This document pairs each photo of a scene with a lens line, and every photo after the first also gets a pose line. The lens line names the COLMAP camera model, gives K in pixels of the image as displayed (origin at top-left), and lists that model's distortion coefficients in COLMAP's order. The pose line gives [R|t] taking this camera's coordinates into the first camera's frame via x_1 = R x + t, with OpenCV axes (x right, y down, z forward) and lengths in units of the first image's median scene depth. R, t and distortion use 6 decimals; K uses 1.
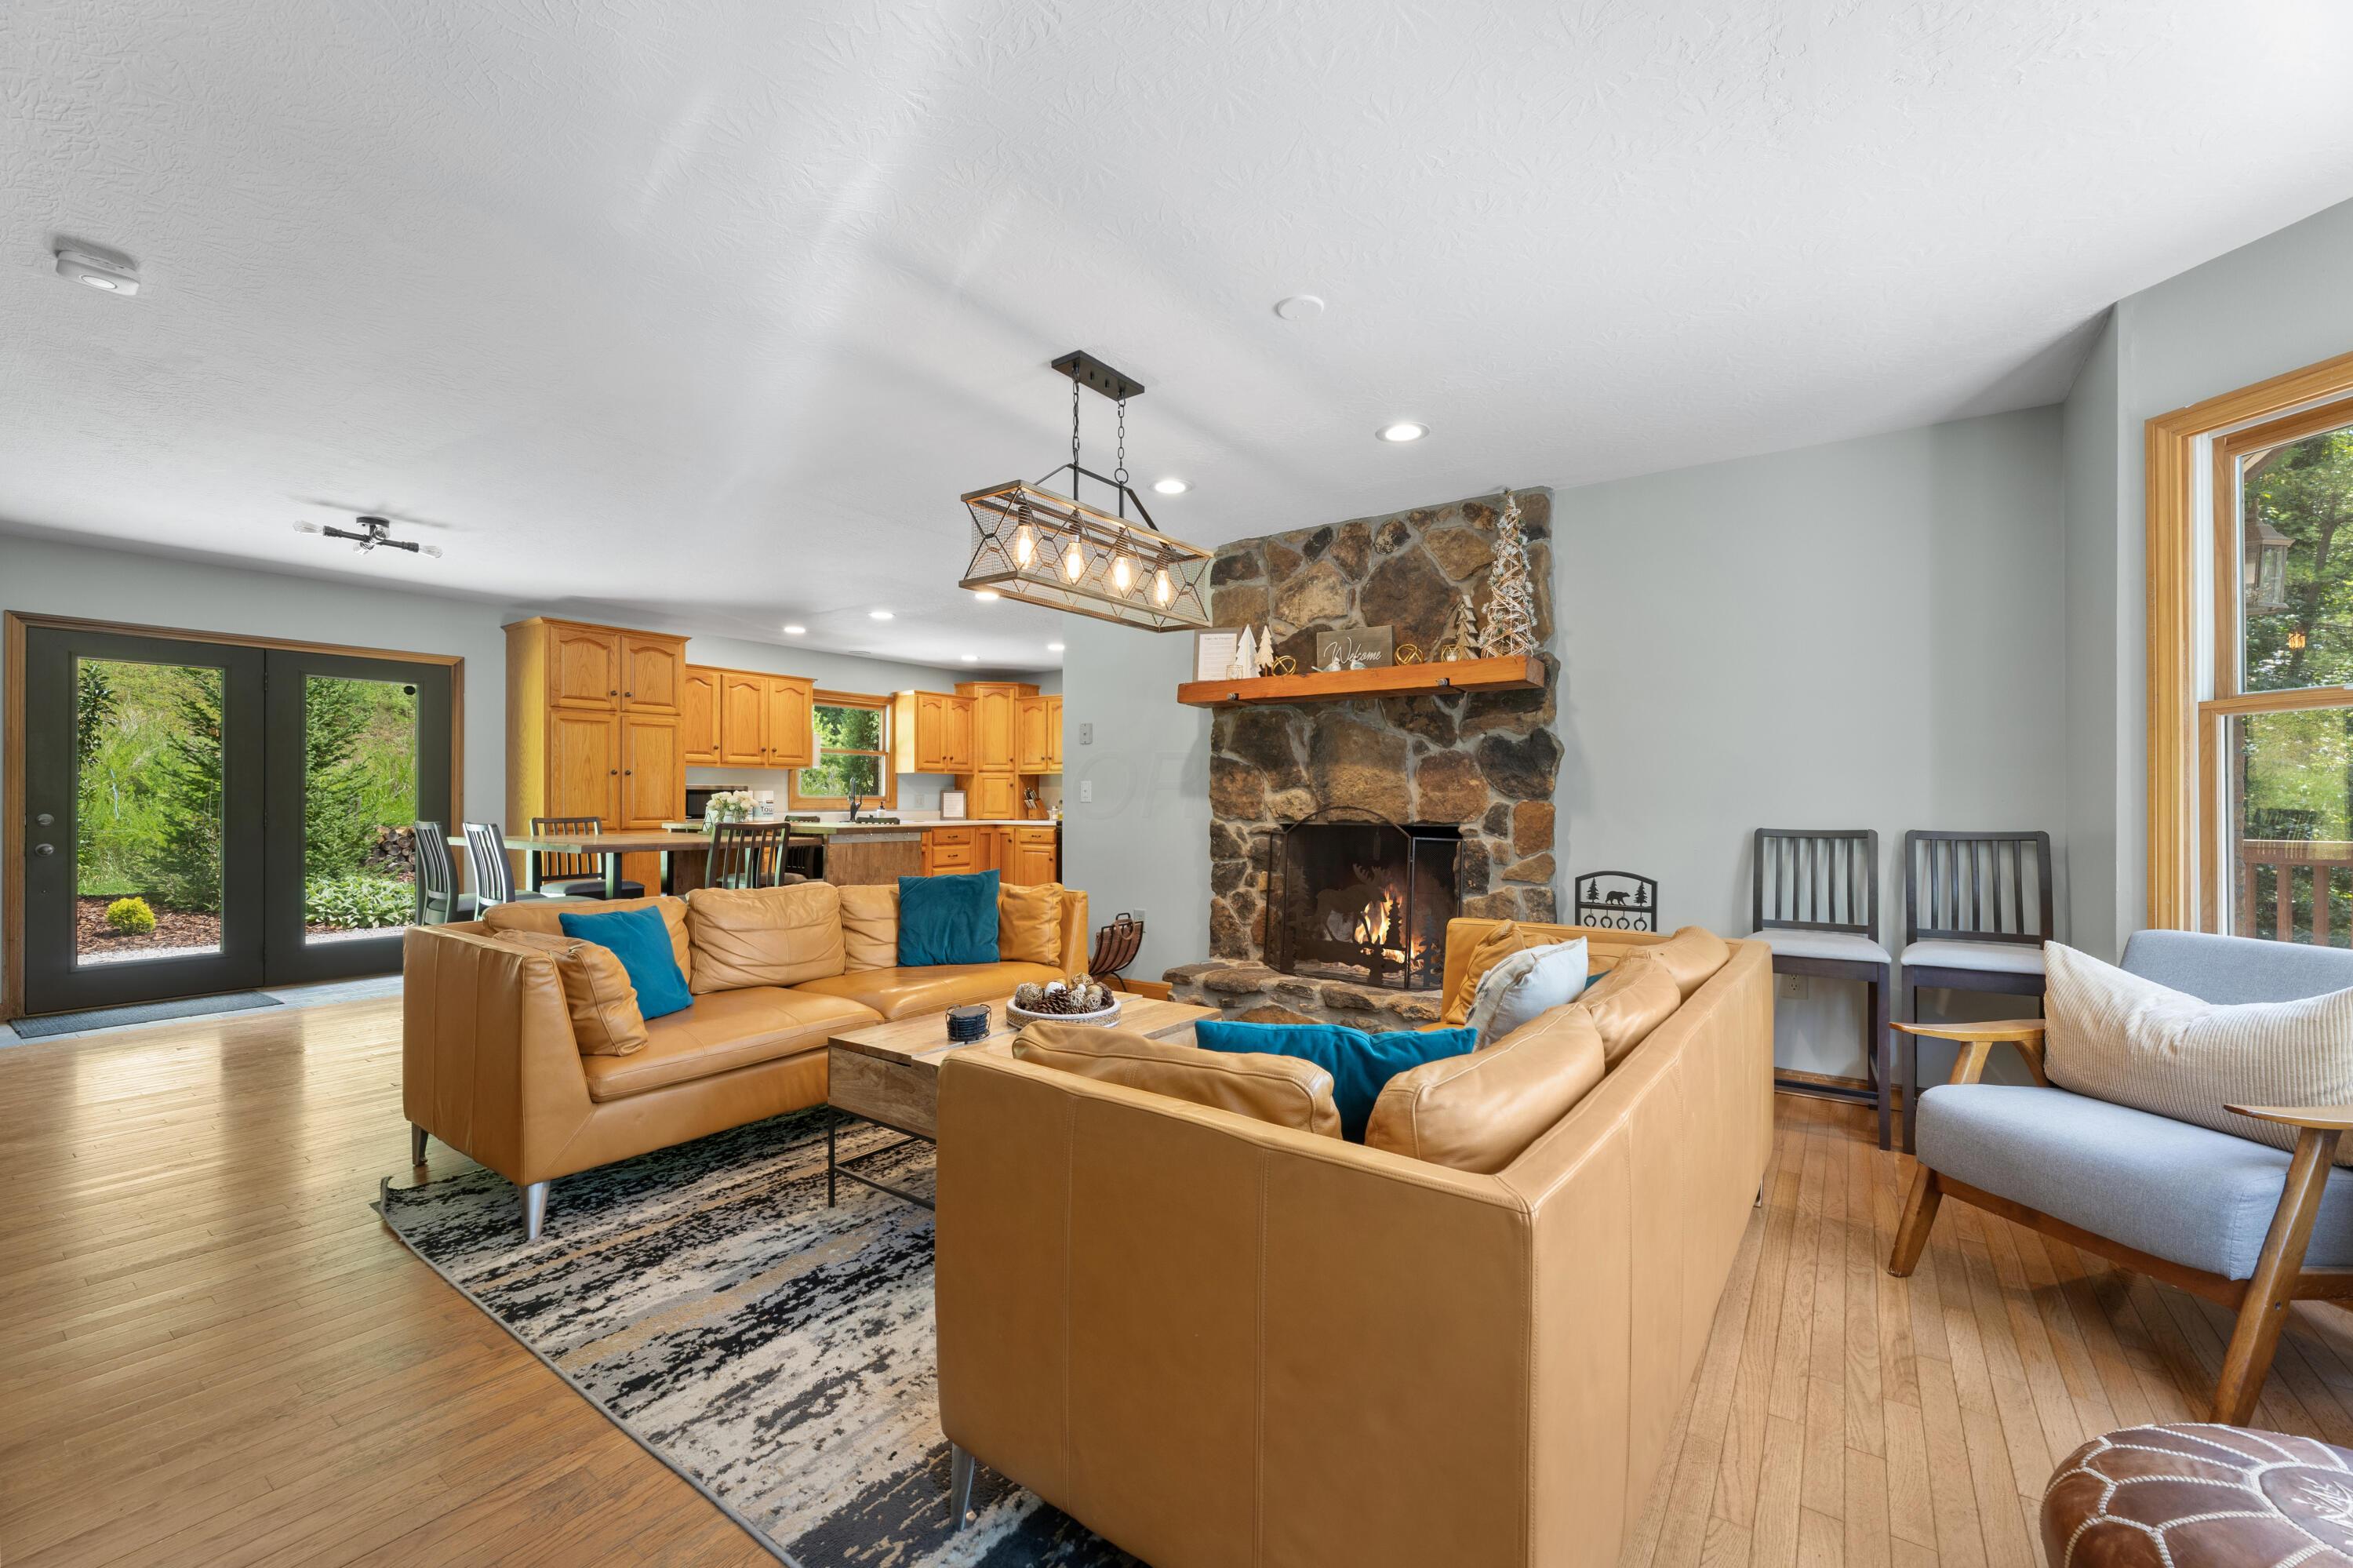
lens RADIAL K [[970.1, 0, 1148.0], [0, 970.1, 791.8], [0, 0, 1]] dist [-0.001897, 0.000378]
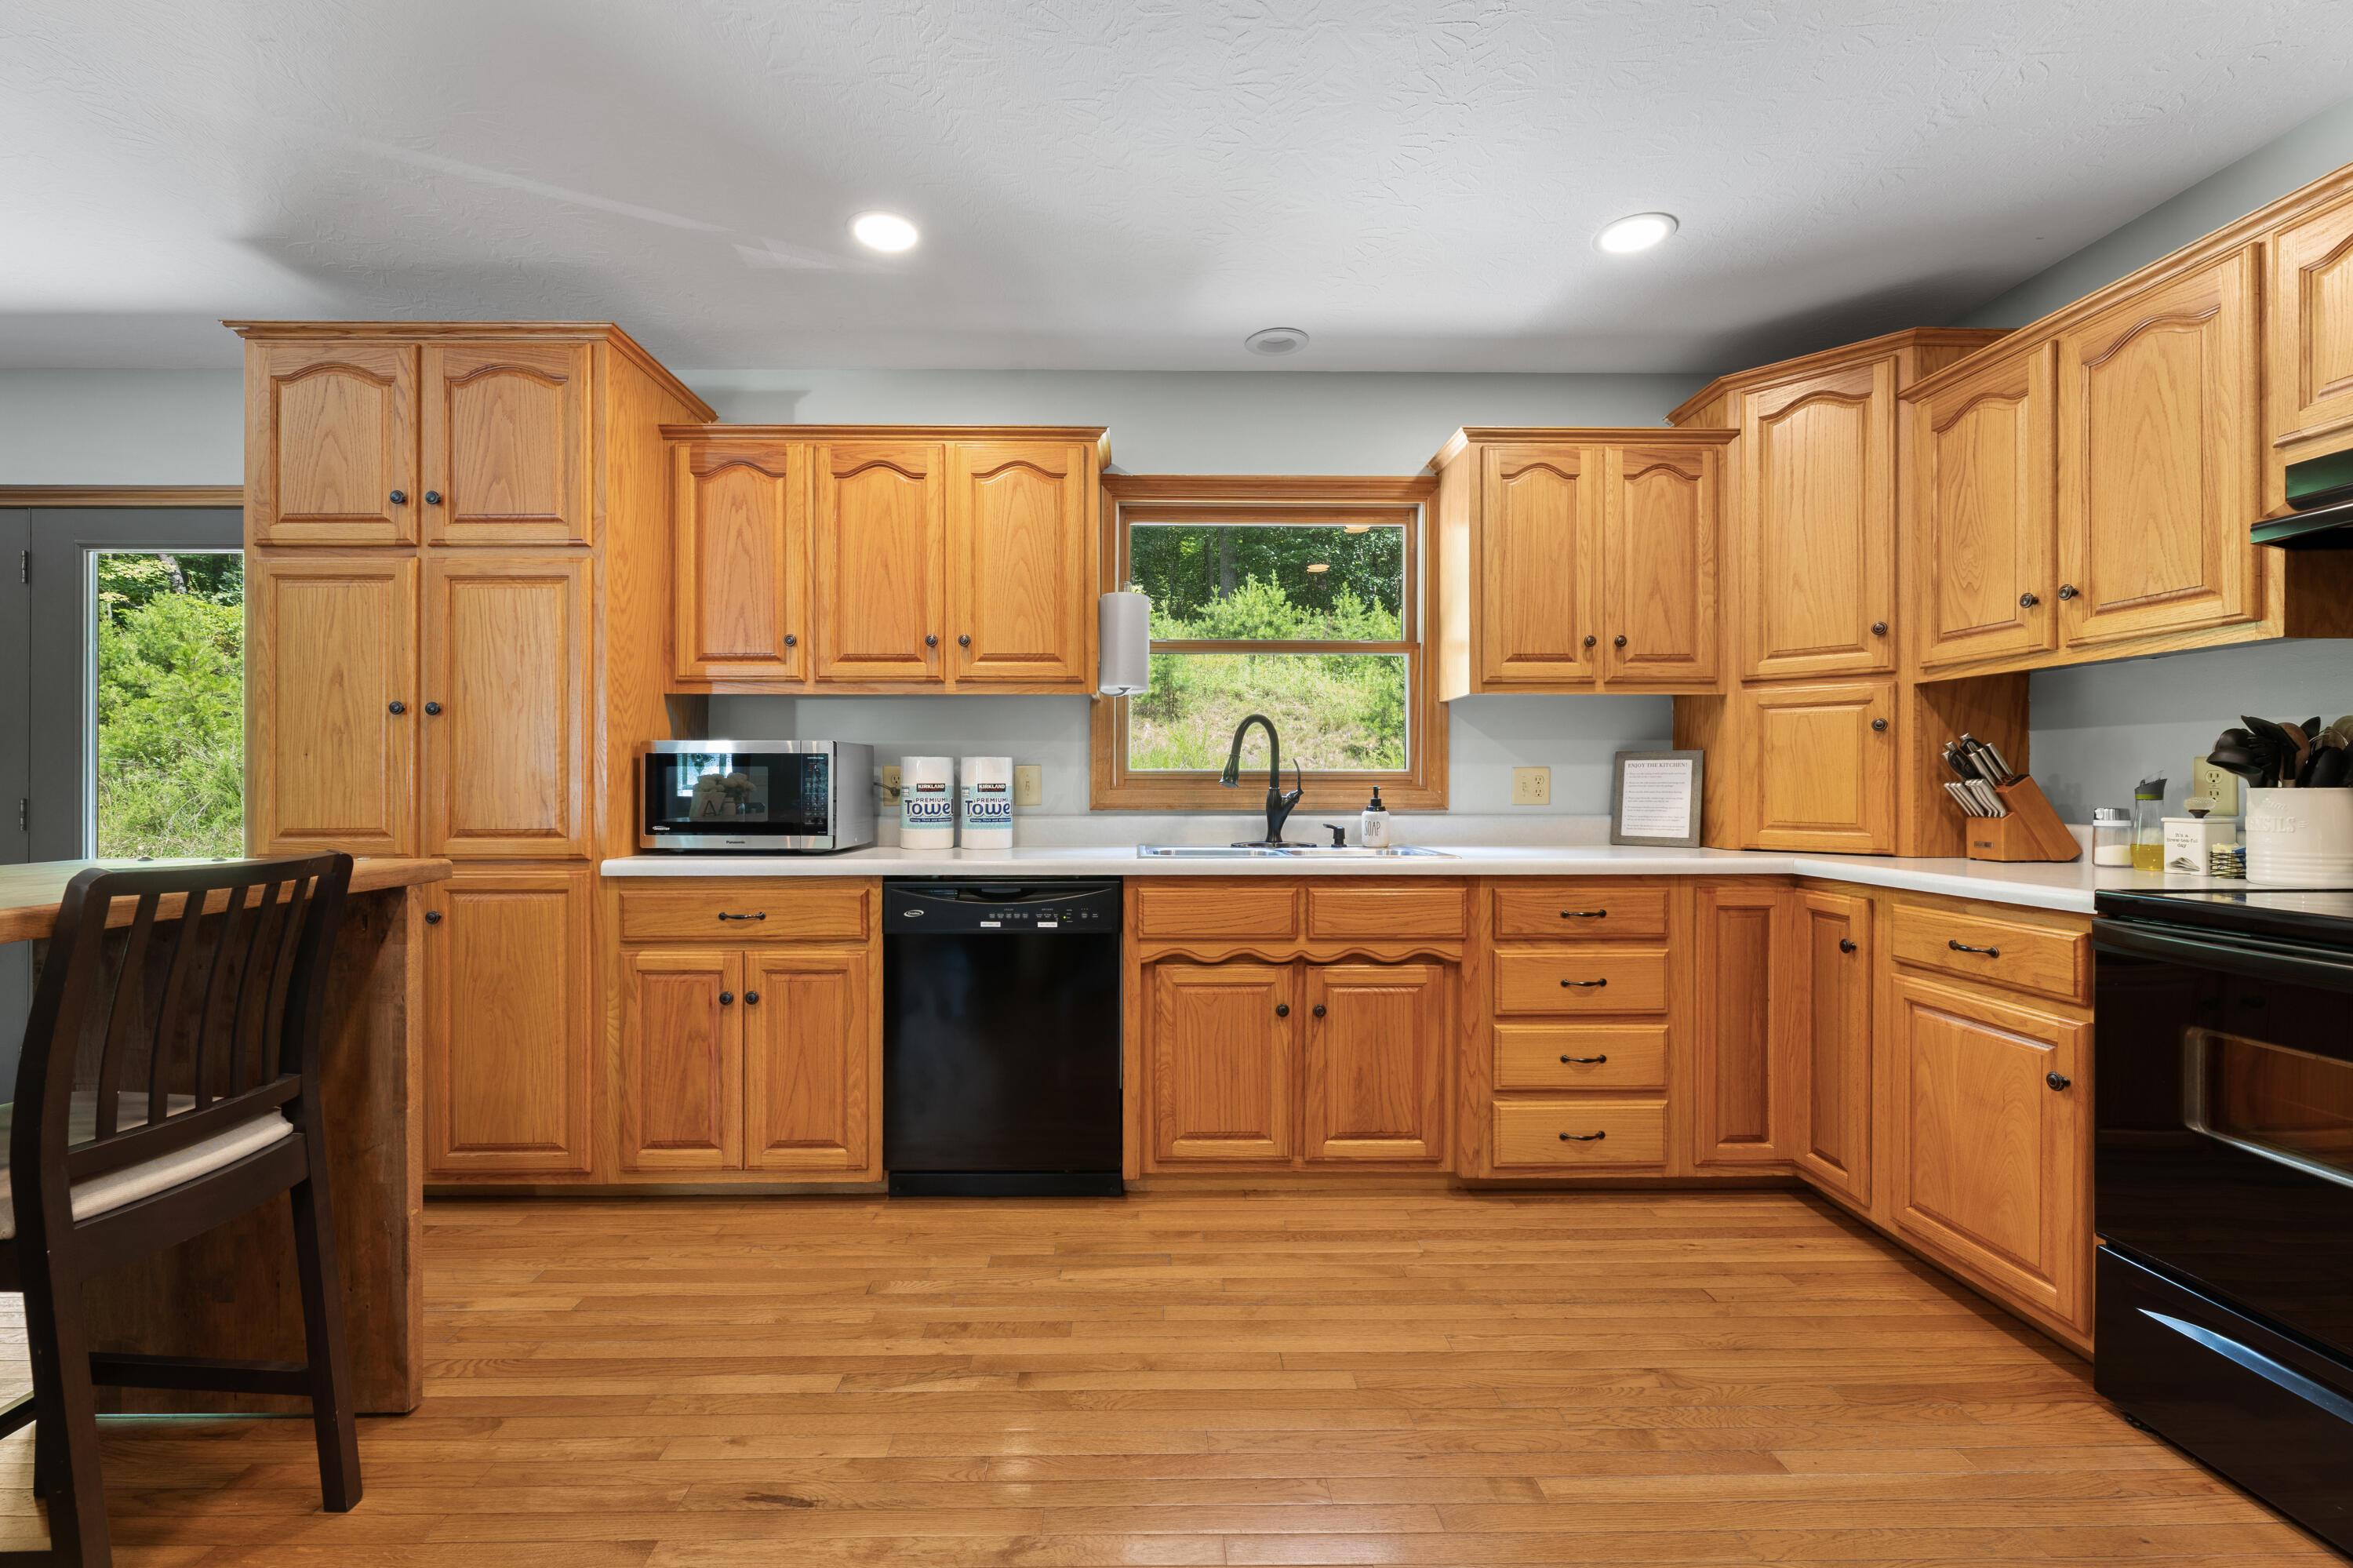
lens RADIAL K [[970.1, 0, 1143.8], [0, 970.1, 789.1], [0, 0, 1]] dist [-0.001897, 0.000378]
pose [[0.609743, 0.004956, -0.792583, -0.068729], [0.007304, 0.999903, 0.011872, 0.007622], [0.792565, -0.013028, 0.609648, 0.877970]]
